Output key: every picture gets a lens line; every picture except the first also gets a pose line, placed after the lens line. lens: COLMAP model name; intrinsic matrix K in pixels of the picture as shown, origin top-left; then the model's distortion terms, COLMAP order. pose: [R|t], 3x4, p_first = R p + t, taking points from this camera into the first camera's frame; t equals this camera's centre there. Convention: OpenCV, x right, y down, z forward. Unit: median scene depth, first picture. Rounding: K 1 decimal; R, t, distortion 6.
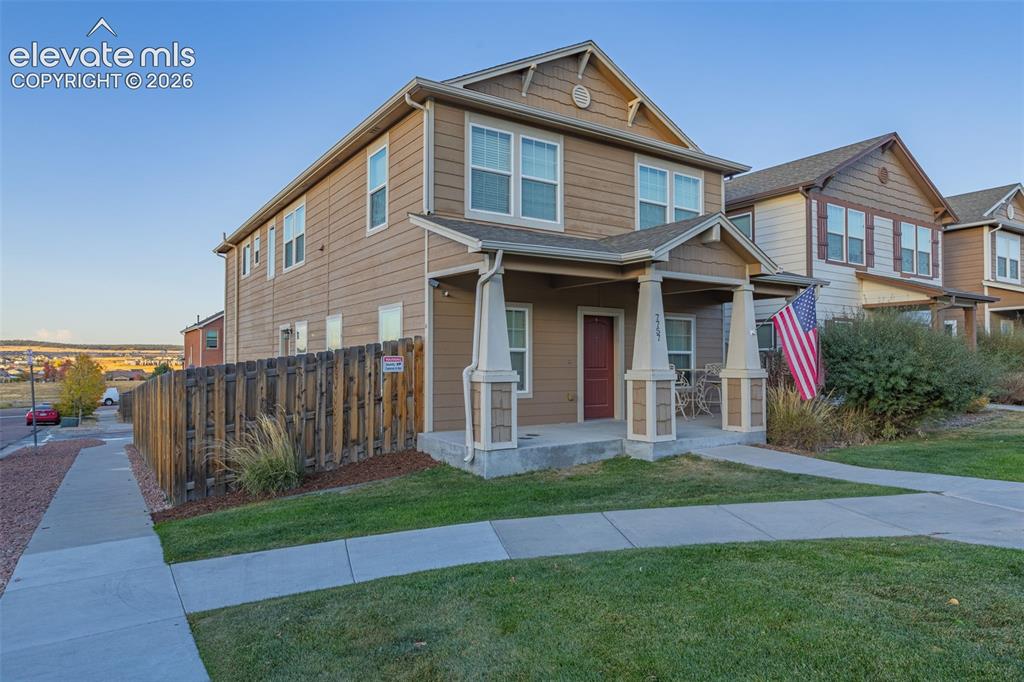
lens RADIAL K [[647.9, 0, 510.9], [0, 647.9, 347.5], [0, 0, 1]] dist [-0.010298, 0.001797]
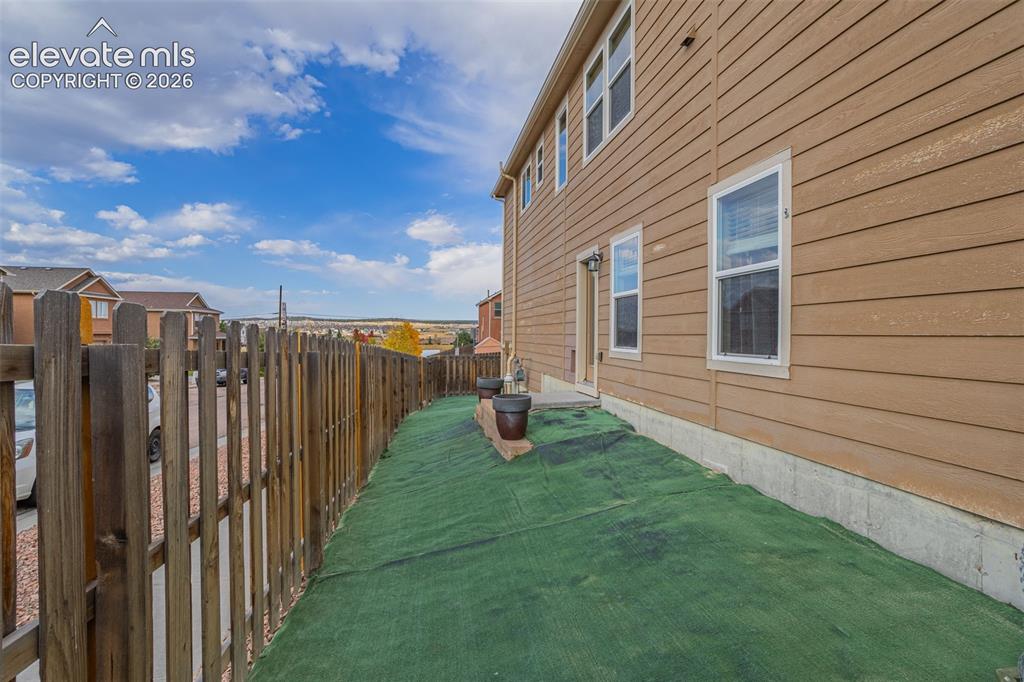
lens RADIAL K [[498.7, 0, 509.3], [0, 498.7, 336.5], [0, 0, 1]] dist [-0.027484, 0.000102]
pose [[0.912591, 0.006027, -0.408830, -0.364858], [0.006152, 0.999576, 0.028468, 0.049629], [0.408828, -0.028495, 0.912166, 0.882408]]
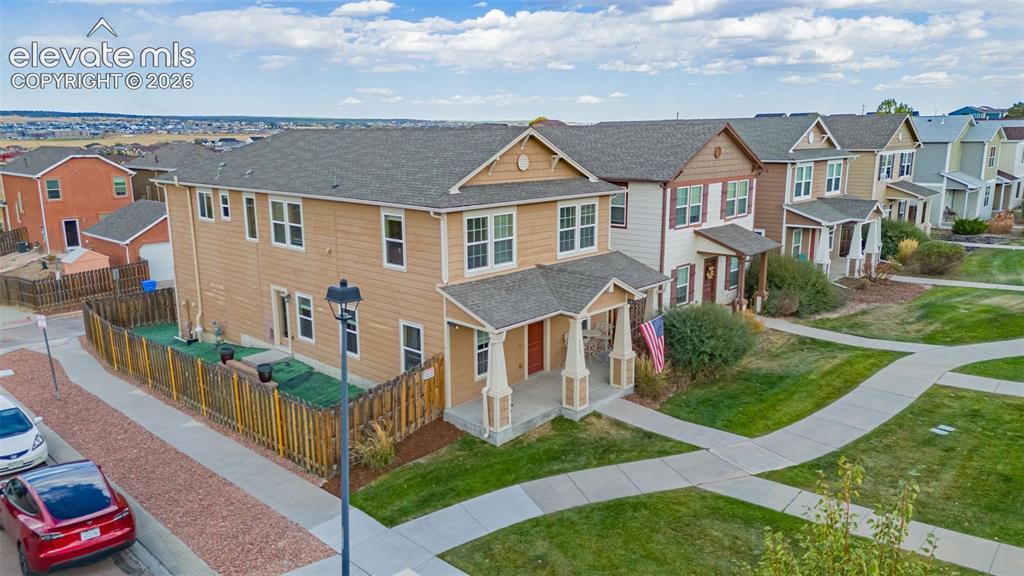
lens RADIAL K [[715.5, 0, 513.7], [0, 715.5, 278.5], [0, 0, 1]] dist [0.077384, -0.060707]
pose [[0.973857, -0.048974, 0.221818, -0.345421], [-0.002087, 0.974513, 0.224321, -0.595620], [-0.227151, -0.218919, 0.948935, -0.720786]]
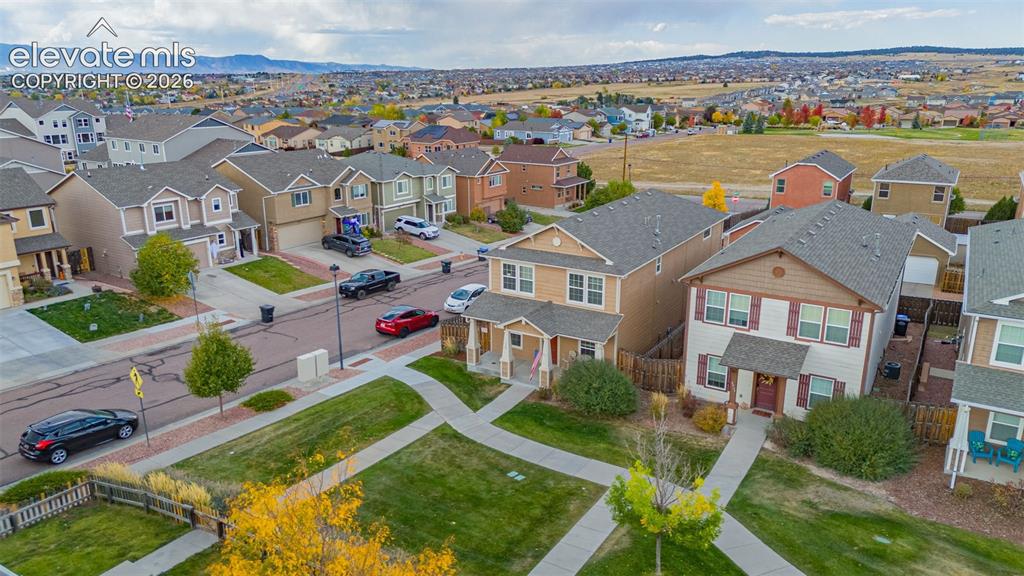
lens RADIAL K [[715.5, 0, 513.7], [0, 715.5, 278.5], [0, 0, 1]] dist [0.077384, -0.060707]
pose [[0.416822, 0.244745, -0.875419, 2.995183], [0.027819, 0.959185, 0.281409, -1.240065], [0.908562, -0.141650, 0.393001, -0.312268]]
